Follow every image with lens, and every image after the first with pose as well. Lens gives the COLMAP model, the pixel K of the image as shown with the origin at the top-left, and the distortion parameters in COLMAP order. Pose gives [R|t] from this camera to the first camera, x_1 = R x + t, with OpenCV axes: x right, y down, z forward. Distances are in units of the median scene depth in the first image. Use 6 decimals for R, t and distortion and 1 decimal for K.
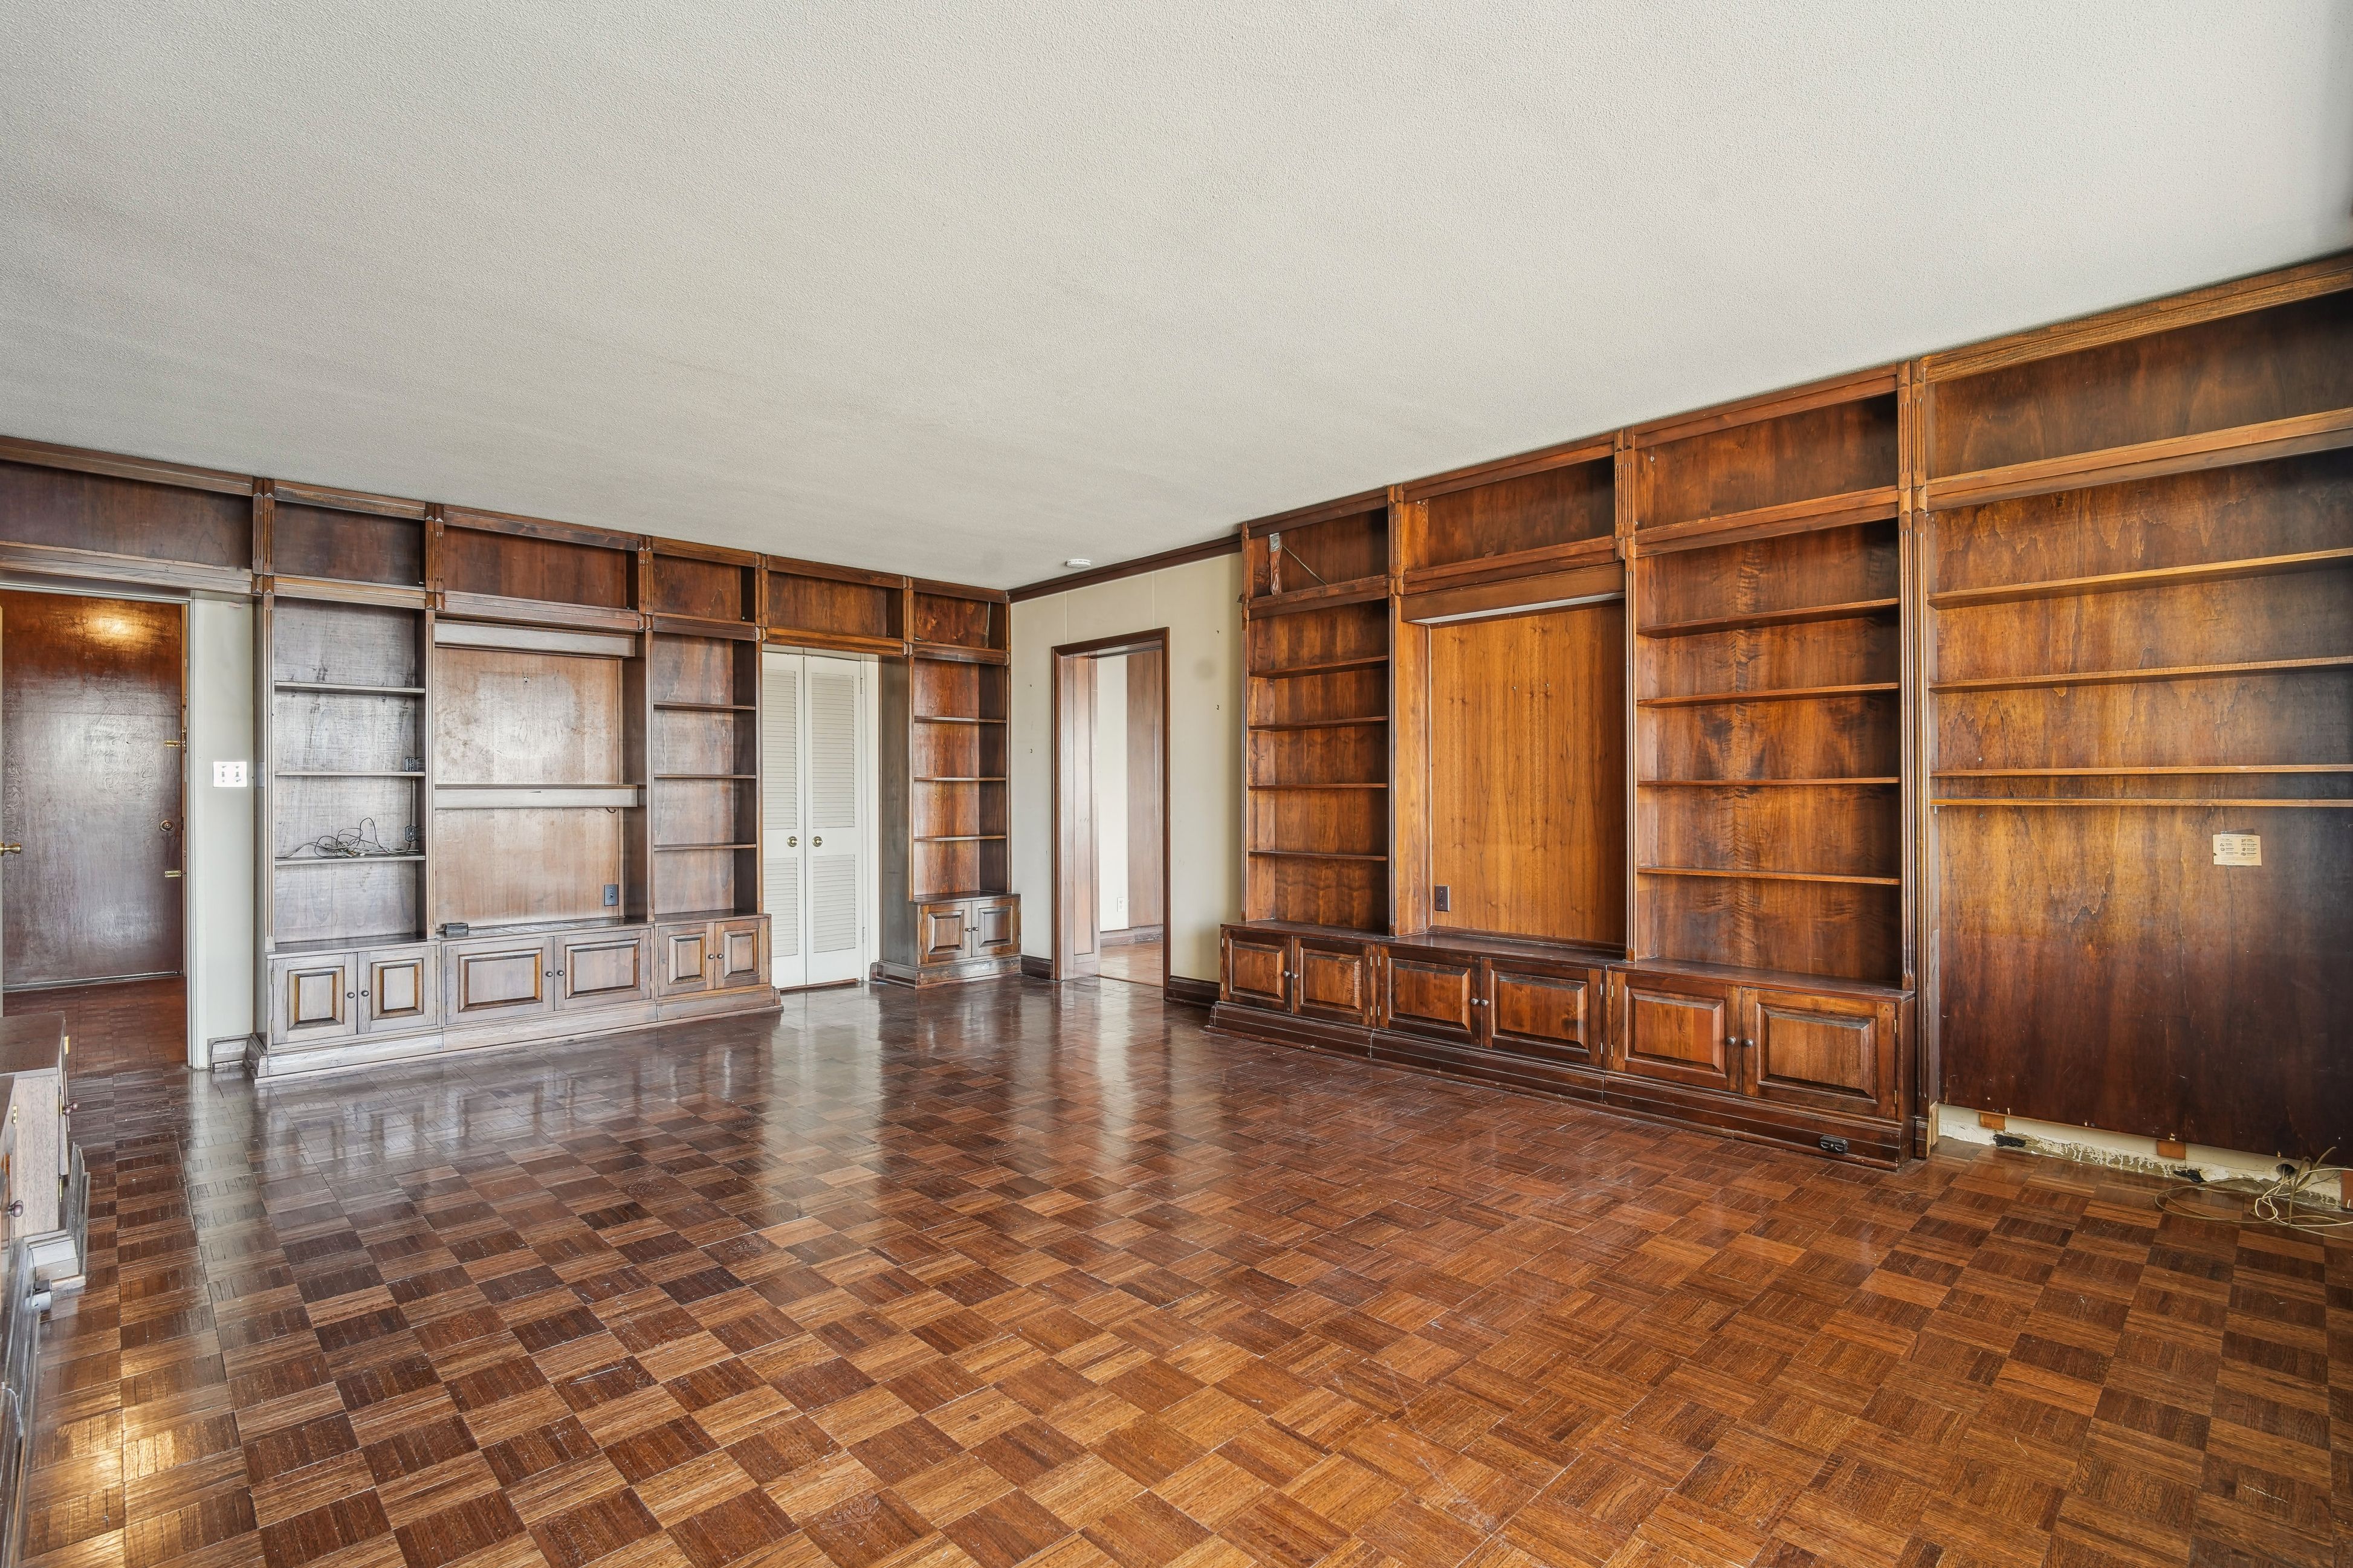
lens RADIAL K [[1104.3, 0, 1176.5], [0, 1104.3, 784.0], [0, 0, 1]] dist [-0.002033, -0.000439]
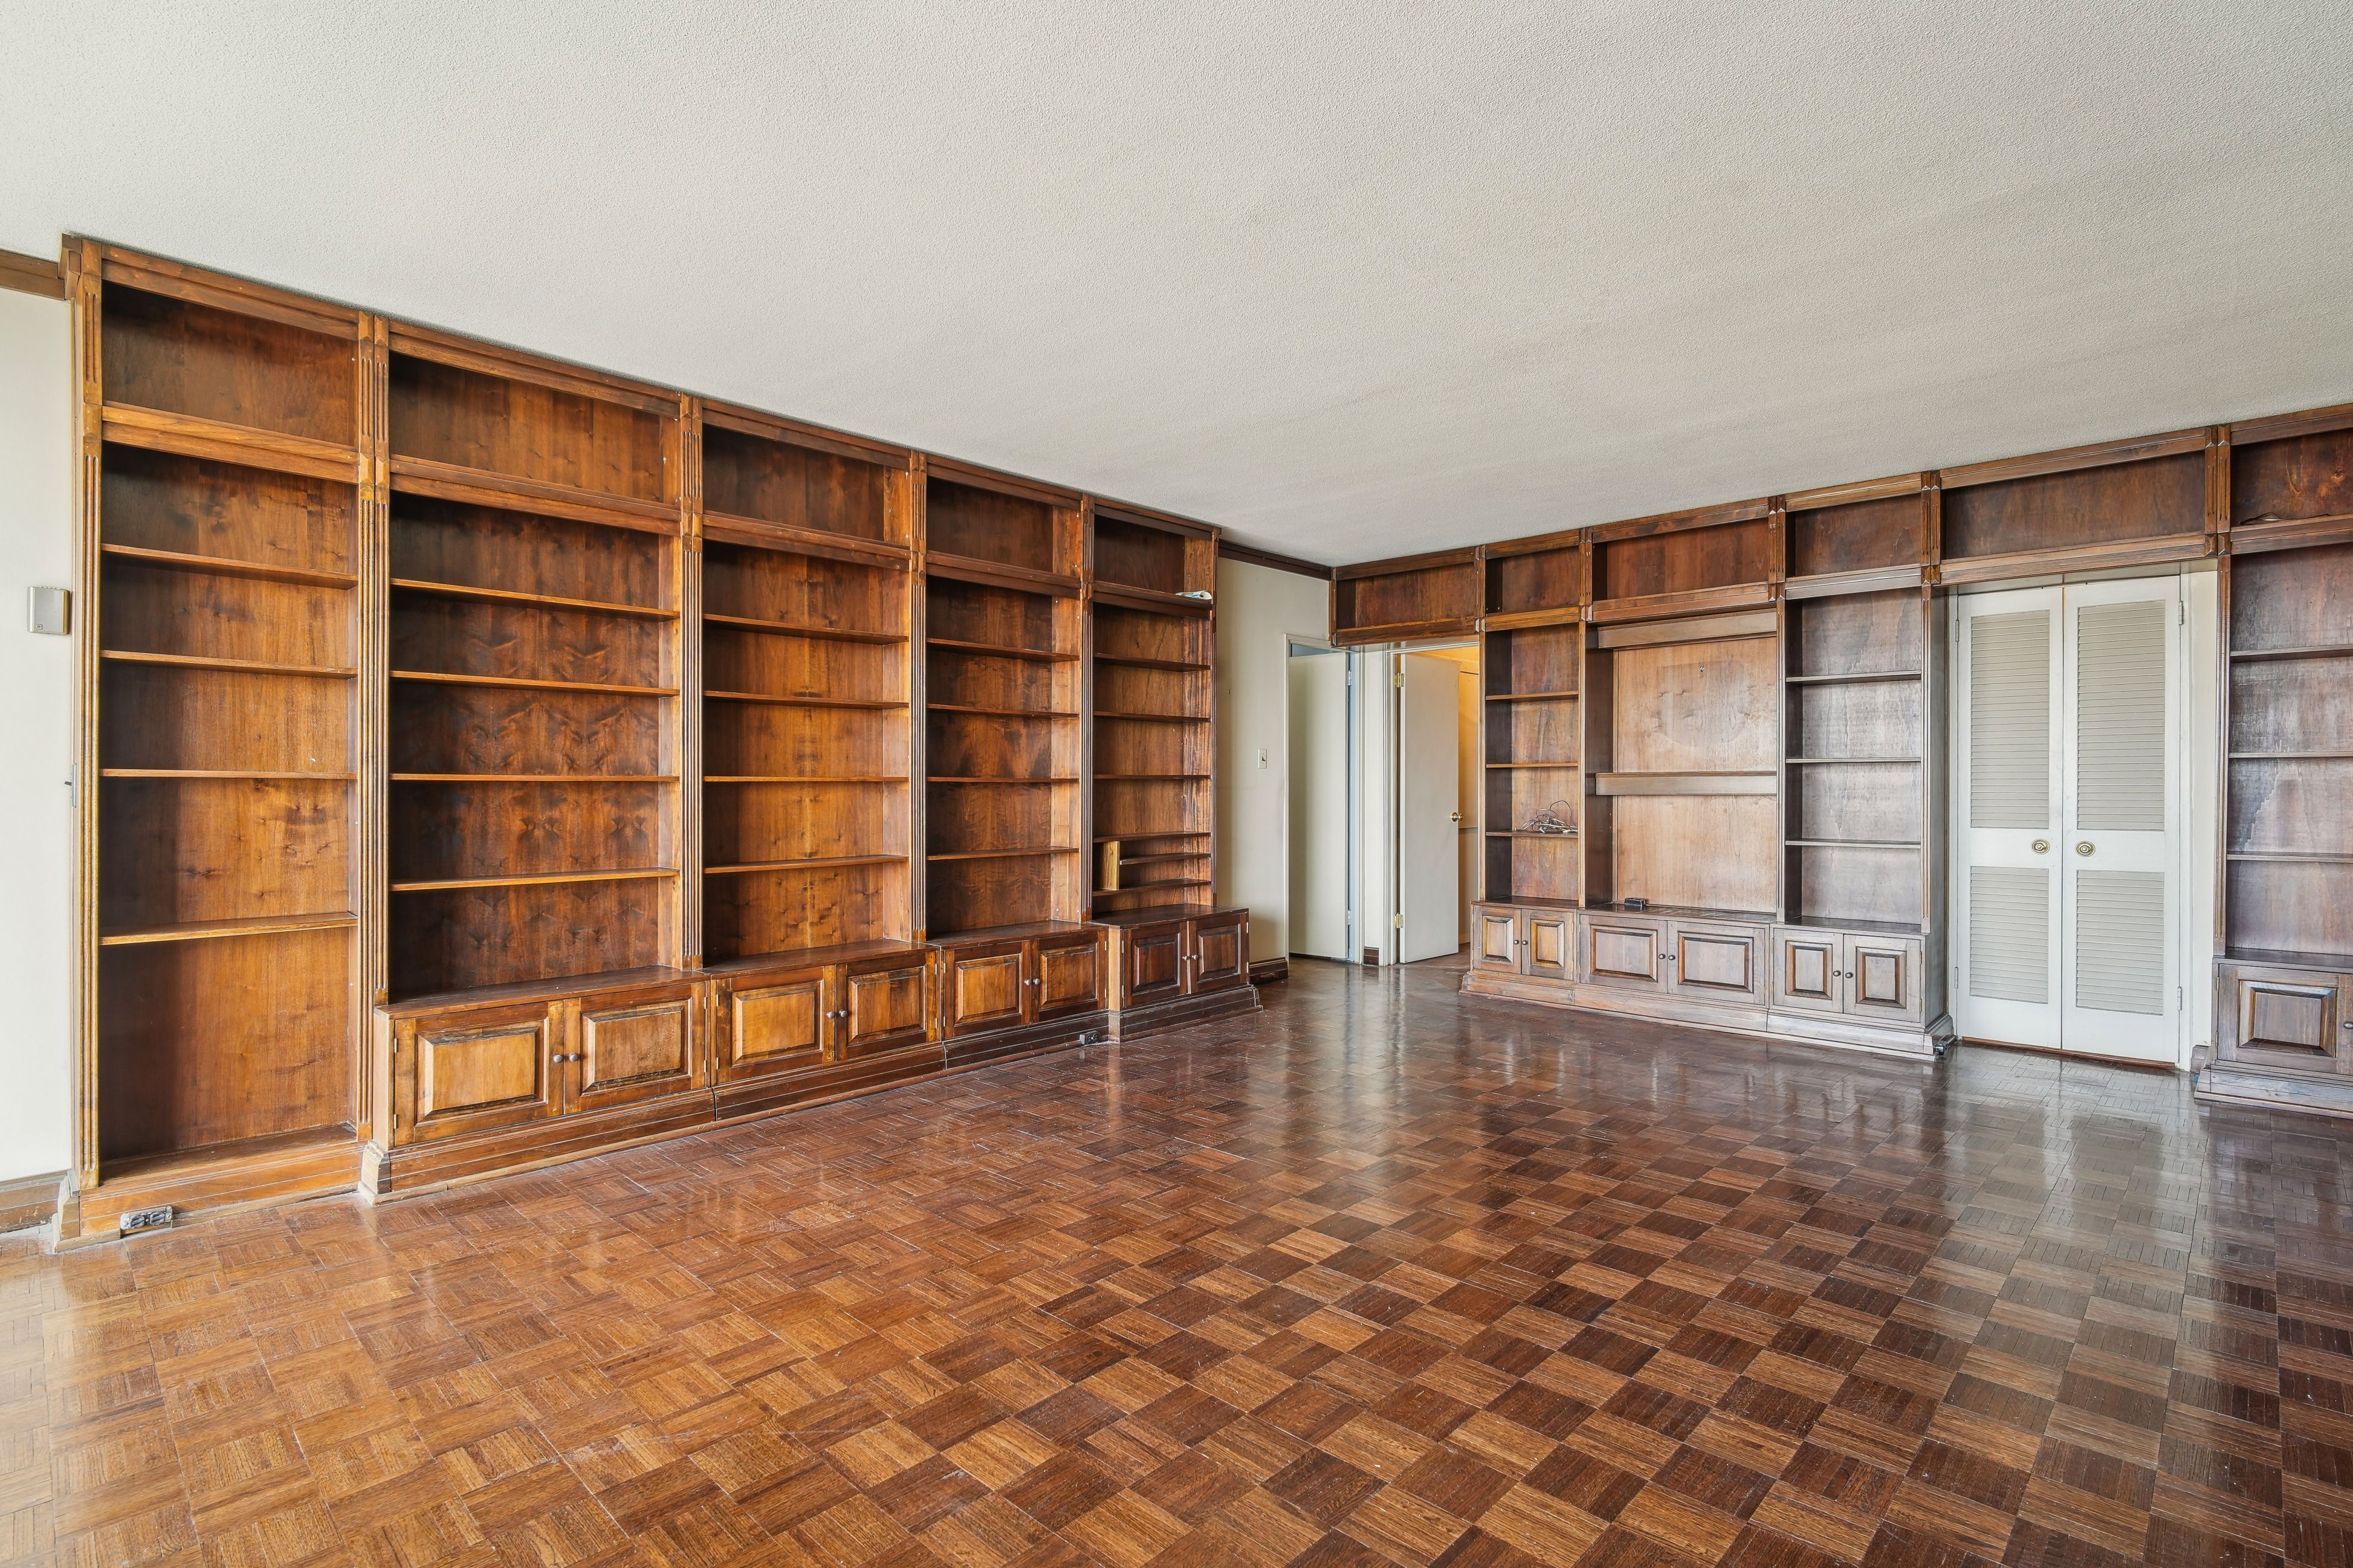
lens RADIAL K [[1133.1, 0, 1176.5], [0, 1133.1, 784.0], [0, 0, 1]] dist [-0.000175, -0.000194]
pose [[0.037131, 0.001382, -0.999309, 0.403968], [0.009456, 0.999954, 0.001734, 0.004981], [0.999266, -0.009514, 0.037116, 0.445373]]
